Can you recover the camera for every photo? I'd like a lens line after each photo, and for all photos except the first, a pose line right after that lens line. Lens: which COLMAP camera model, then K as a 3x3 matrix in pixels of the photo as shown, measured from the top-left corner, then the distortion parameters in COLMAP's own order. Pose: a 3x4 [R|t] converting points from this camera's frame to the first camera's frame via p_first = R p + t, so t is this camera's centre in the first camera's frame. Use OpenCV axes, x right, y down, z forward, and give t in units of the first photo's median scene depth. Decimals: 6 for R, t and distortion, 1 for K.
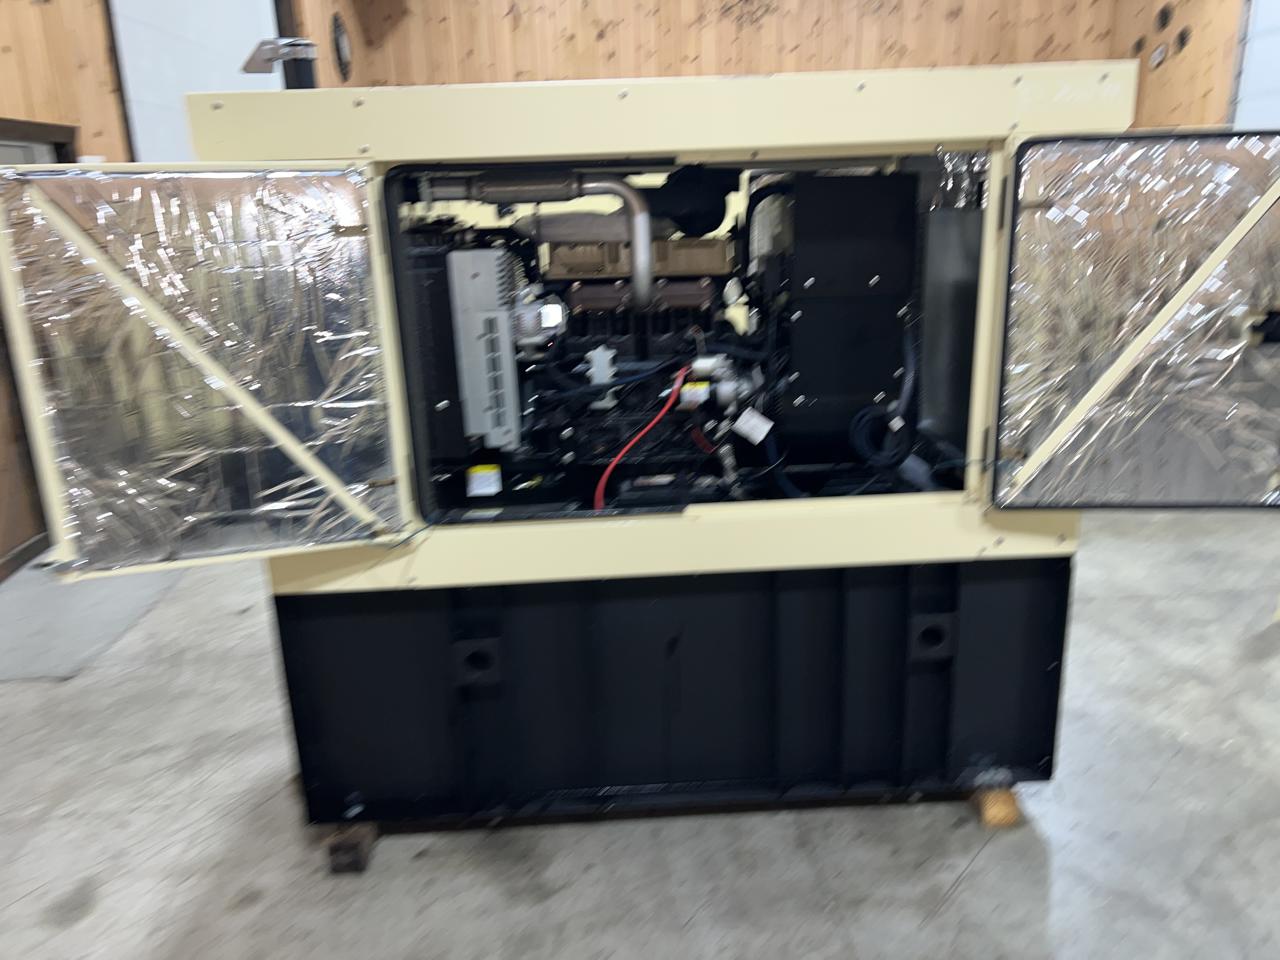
lens RADIAL K [[964.1, 0, 650.7], [0, 964.1, 479.5], [0, 0, 1]] dist [0.065067, -0.078930]
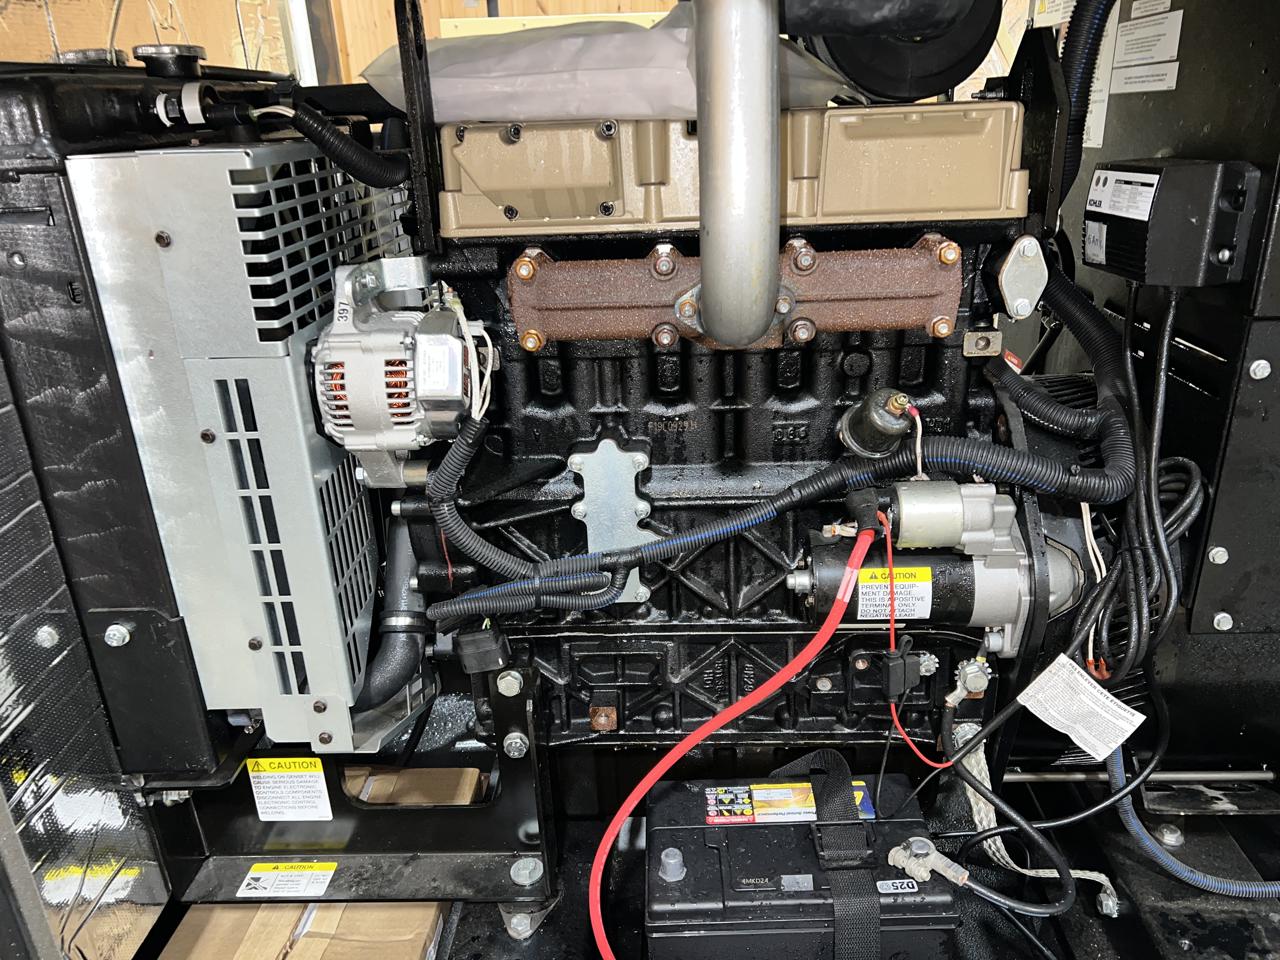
lens RADIAL K [[964.1, 0, 650.7], [0, 964.1, 479.5], [0, 0, 1]] dist [0.065067, -0.078930]
pose [[0.996932, 0.017959, -0.076183, -0.011477], [-0.010200, 0.994831, 0.101035, -0.160366], [0.077604, -0.099948, 0.991962, 0.675153]]
